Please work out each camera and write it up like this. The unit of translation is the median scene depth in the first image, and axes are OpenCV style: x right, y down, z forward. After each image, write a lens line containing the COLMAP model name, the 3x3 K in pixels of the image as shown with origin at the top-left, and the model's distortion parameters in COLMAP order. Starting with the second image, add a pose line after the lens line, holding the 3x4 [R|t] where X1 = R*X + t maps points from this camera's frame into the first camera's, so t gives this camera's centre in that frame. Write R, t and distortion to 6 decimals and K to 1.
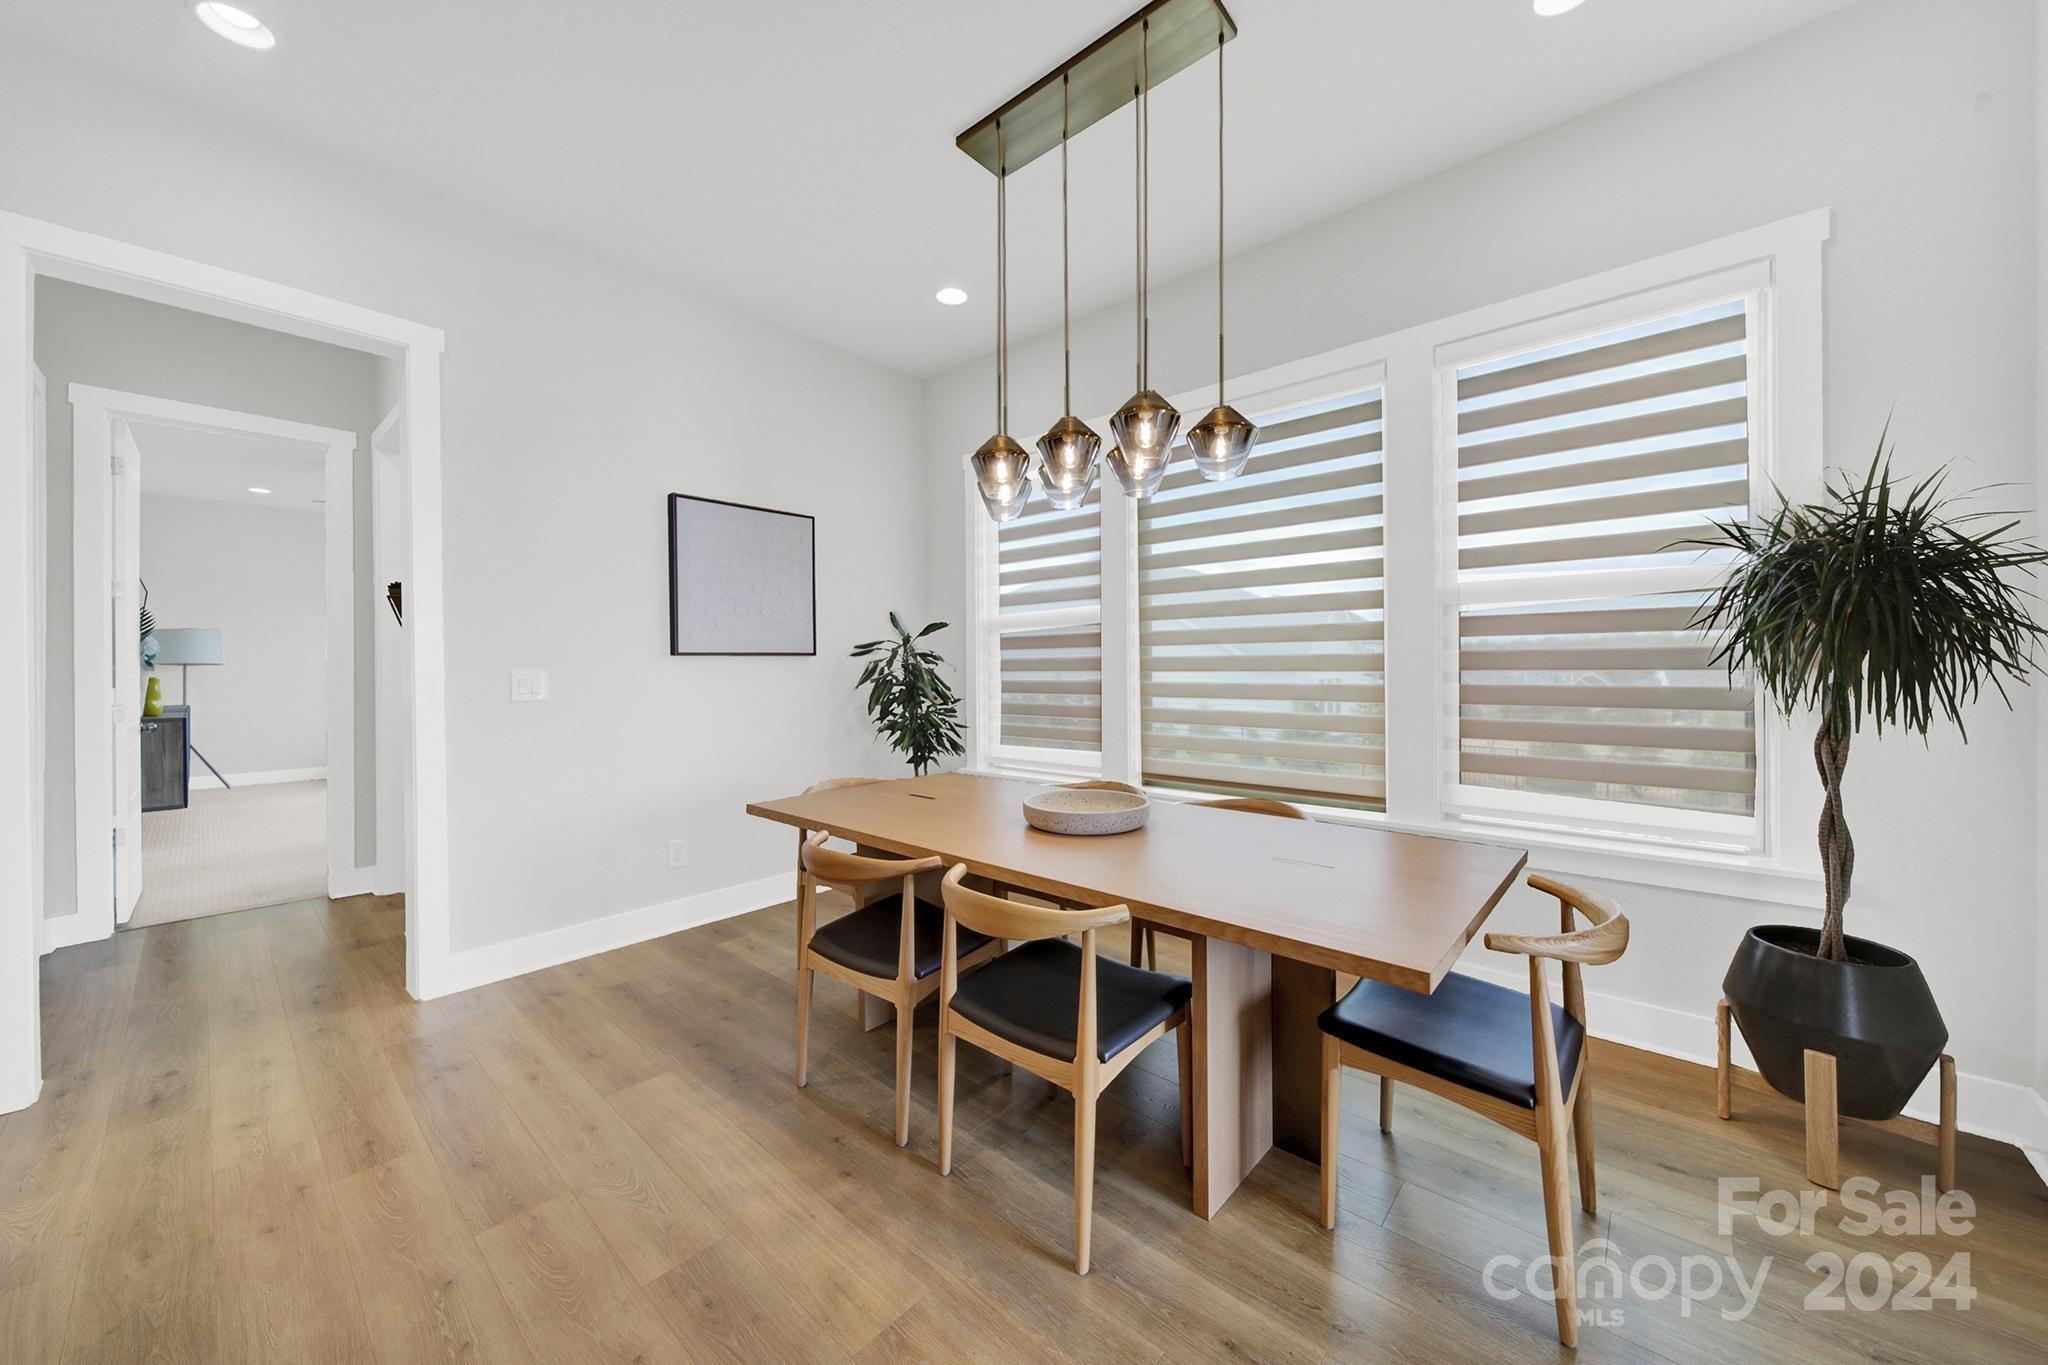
lens RADIAL K [[741.3, 0, 1024.0], [0, 741.3, 682.5], [0, 0, 1]] dist [-0.000138, -0.000100]
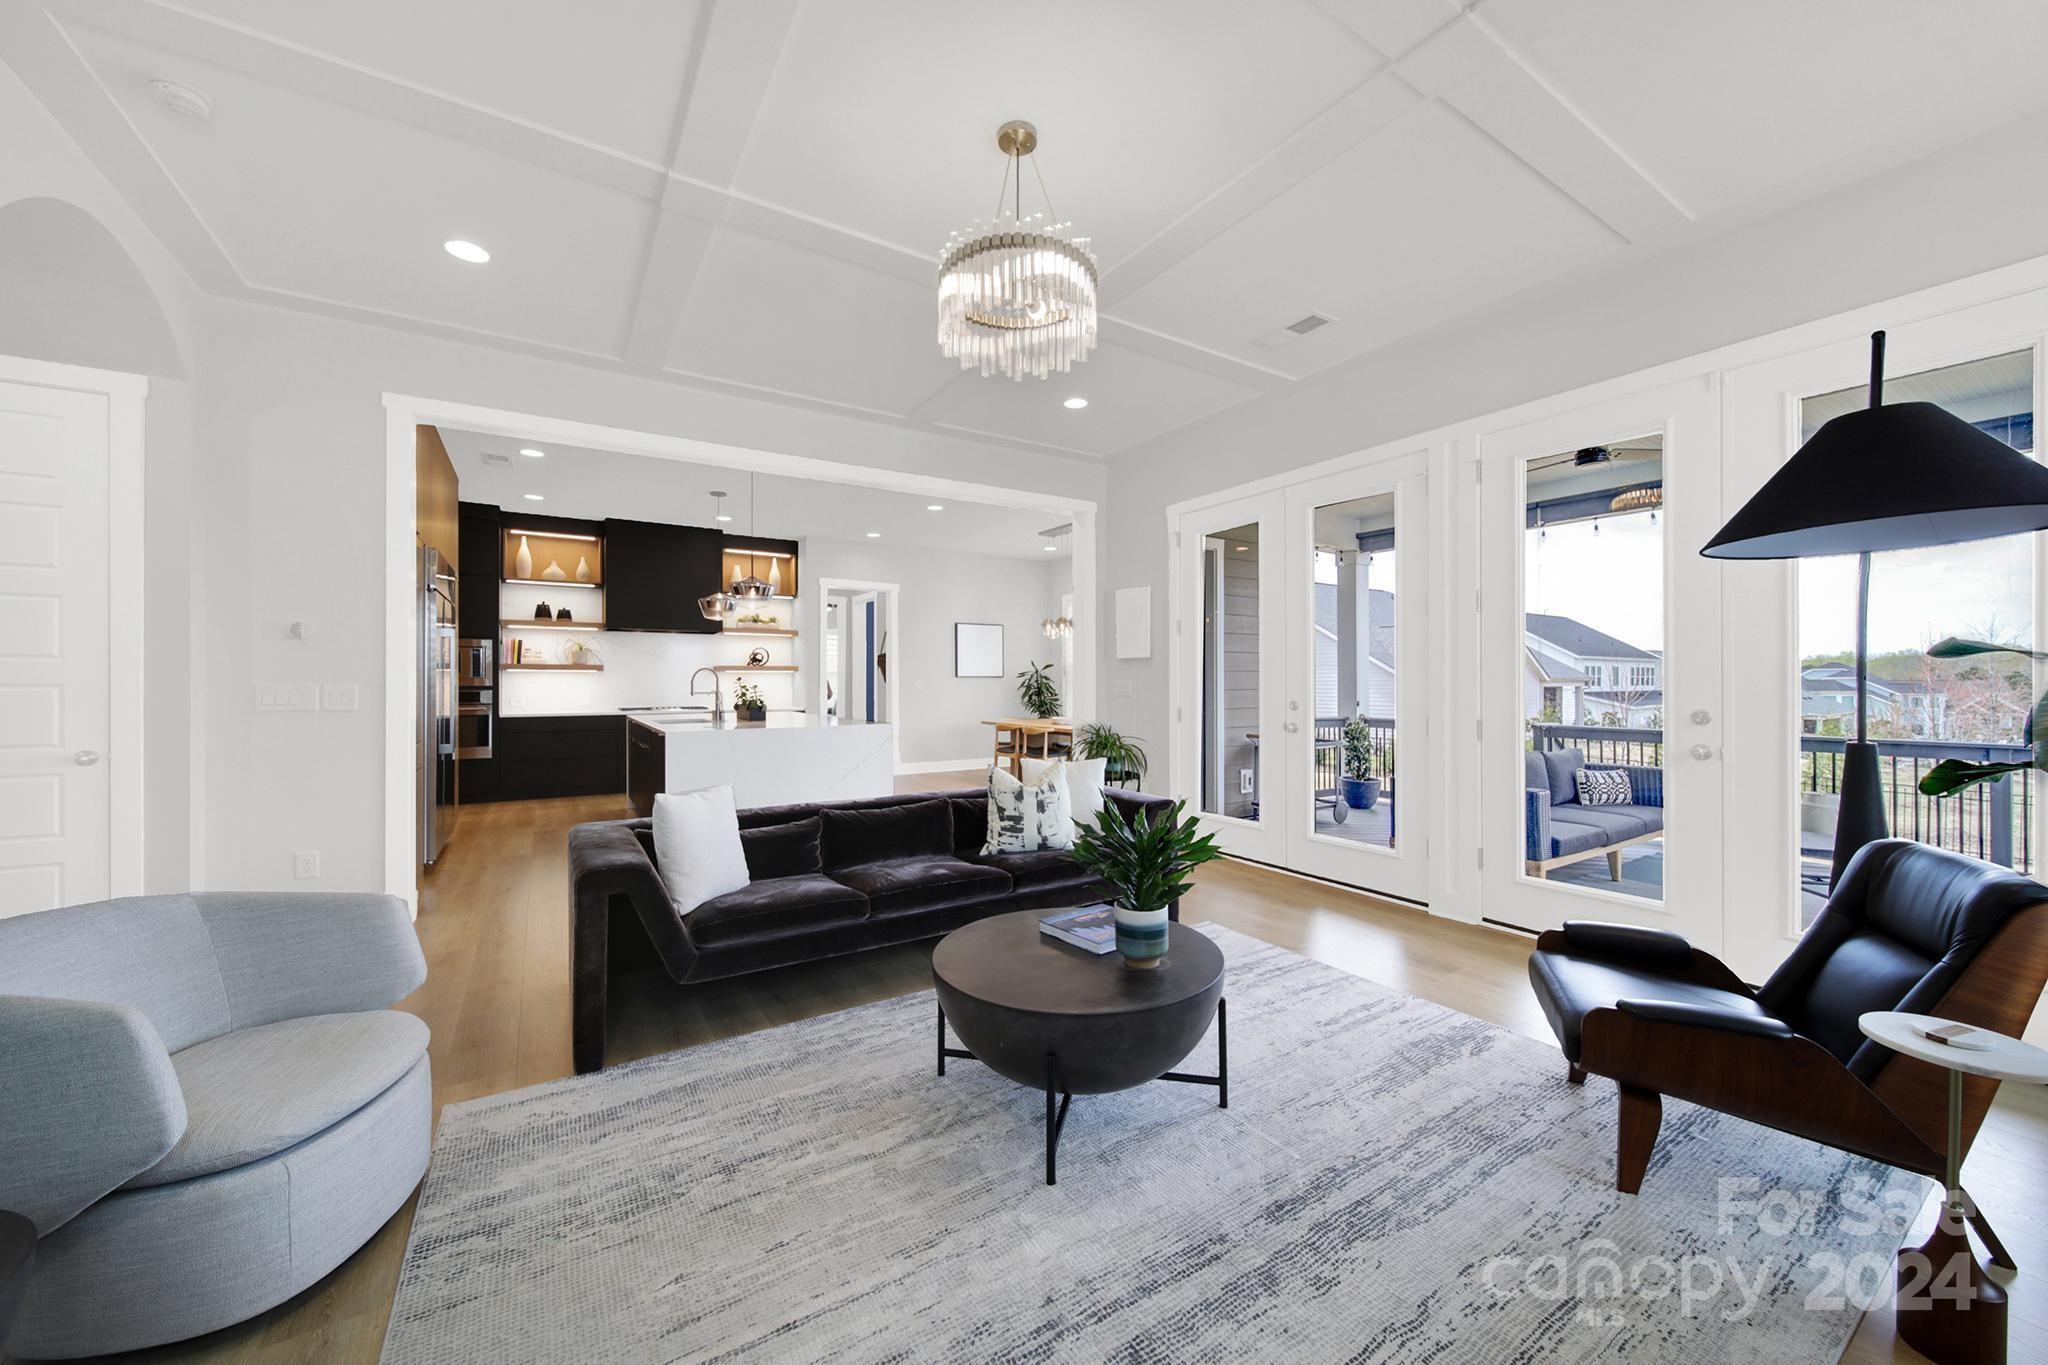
lens RADIAL K [[741.3, 0, 1024.0], [0, 741.3, 682.5], [0, 0, 1]] dist [-0.000138, -0.000100]
pose [[0.960977, -0.003260, -0.276610, 0.520262], [-0.000846, 0.999891, -0.014725, 0.020742], [0.276628, 0.014384, 0.960869, -1.523306]]
